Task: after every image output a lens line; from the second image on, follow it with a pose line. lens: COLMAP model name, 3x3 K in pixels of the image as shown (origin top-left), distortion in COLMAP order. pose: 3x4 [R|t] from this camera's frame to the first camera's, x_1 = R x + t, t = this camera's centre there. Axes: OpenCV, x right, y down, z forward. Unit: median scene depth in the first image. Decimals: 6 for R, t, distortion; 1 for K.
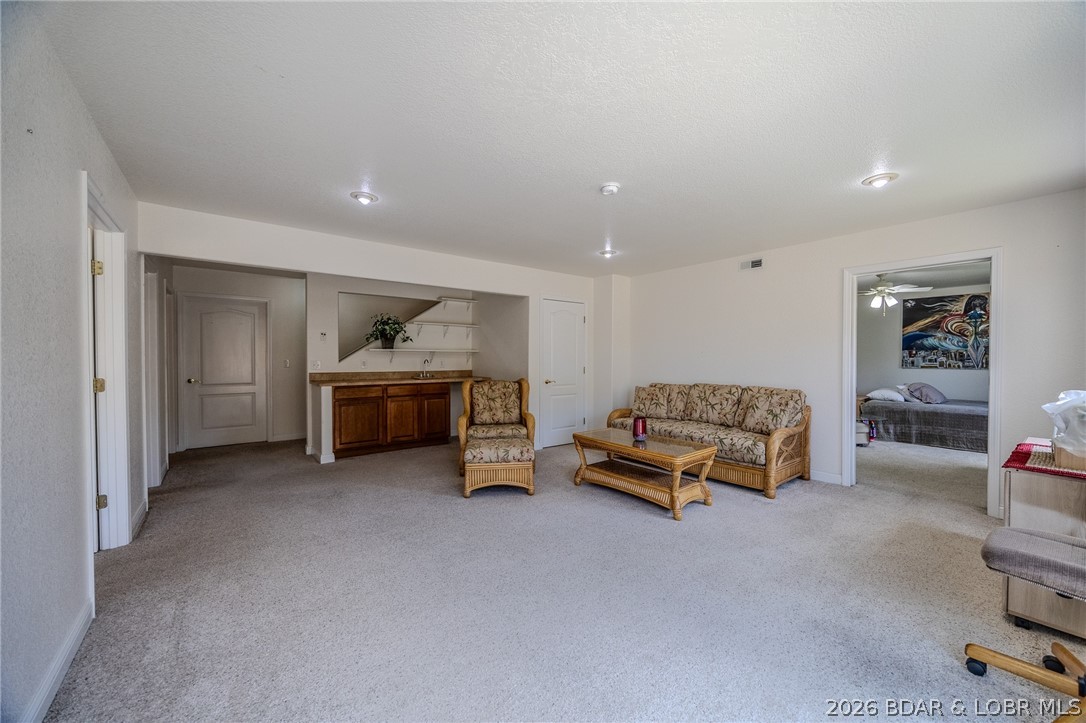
lens RADIAL K [[413.0, 0, 540.3], [0, 413.0, 361.3], [0, 0, 1]] dist [-0.012227, 0.000009]
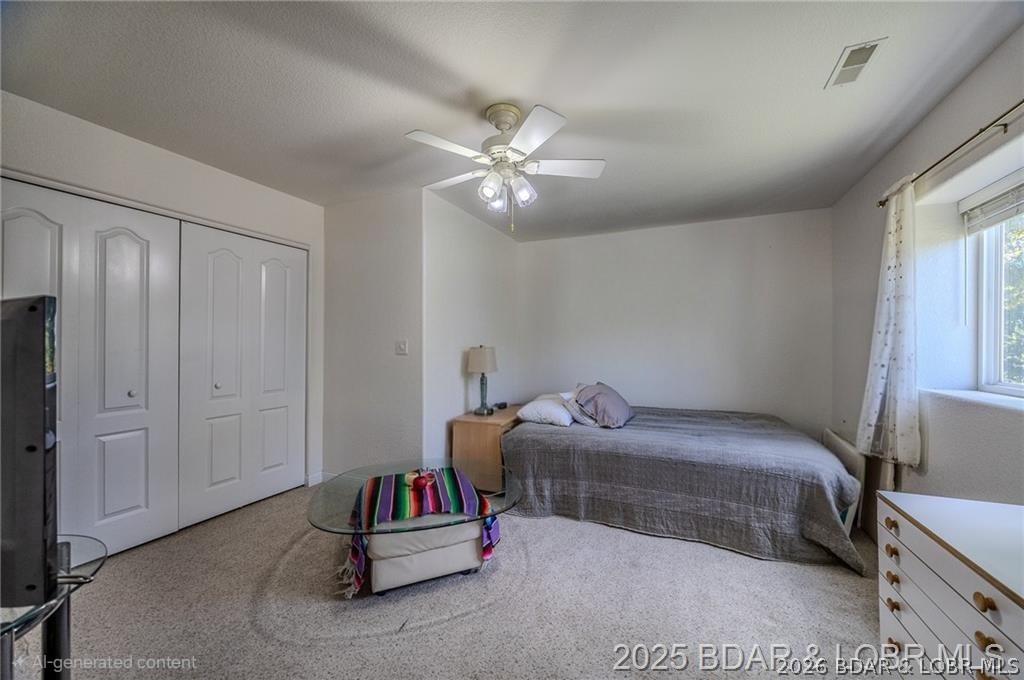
lens RADIAL K [[389.4, 0, 514.0], [0, 389.4, 342.5], [0, 0, 1]] dist [-0.012227, 0.000009]
pose [[0.878167, -0.002804, 0.478347, 0.606043], [0.010131, 0.999868, -0.012739, -0.000521], [-0.478248, 0.016034, 0.878079, 0.614723]]
